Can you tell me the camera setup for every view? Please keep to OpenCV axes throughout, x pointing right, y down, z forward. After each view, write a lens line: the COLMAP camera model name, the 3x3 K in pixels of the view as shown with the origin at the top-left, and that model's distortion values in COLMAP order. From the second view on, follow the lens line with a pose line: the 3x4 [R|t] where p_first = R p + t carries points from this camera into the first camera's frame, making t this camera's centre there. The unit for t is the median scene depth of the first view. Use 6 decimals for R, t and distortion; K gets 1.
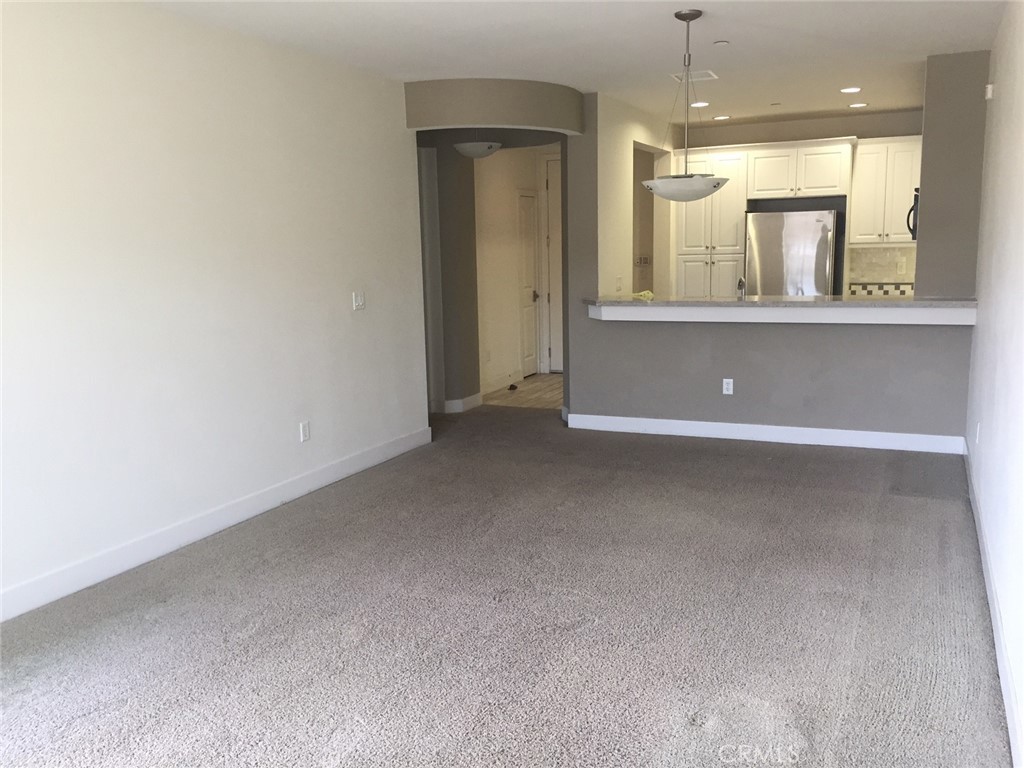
lens RADIAL K [[873.6, 0, 512.4], [0, 873.6, 383.6], [0, 0, 1]] dist [0.048653, -0.036549]
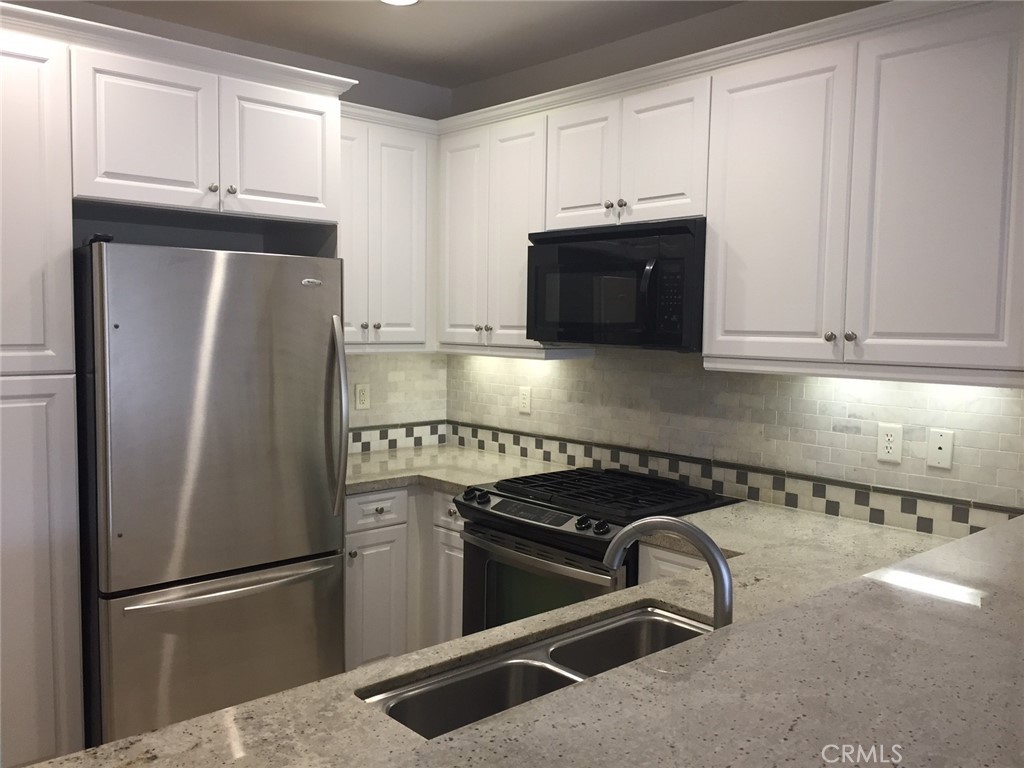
lens RADIAL K [[873.6, 0, 506.1], [0, 873.6, 378.2], [0, 0, 1]] dist [0.048653, -0.036549]
pose [[0.396161, -0.032682, 0.917599, 0.044632], [0.122276, 0.992343, -0.017447, -0.126921], [-0.910003, 0.119112, 0.397124, 0.767442]]
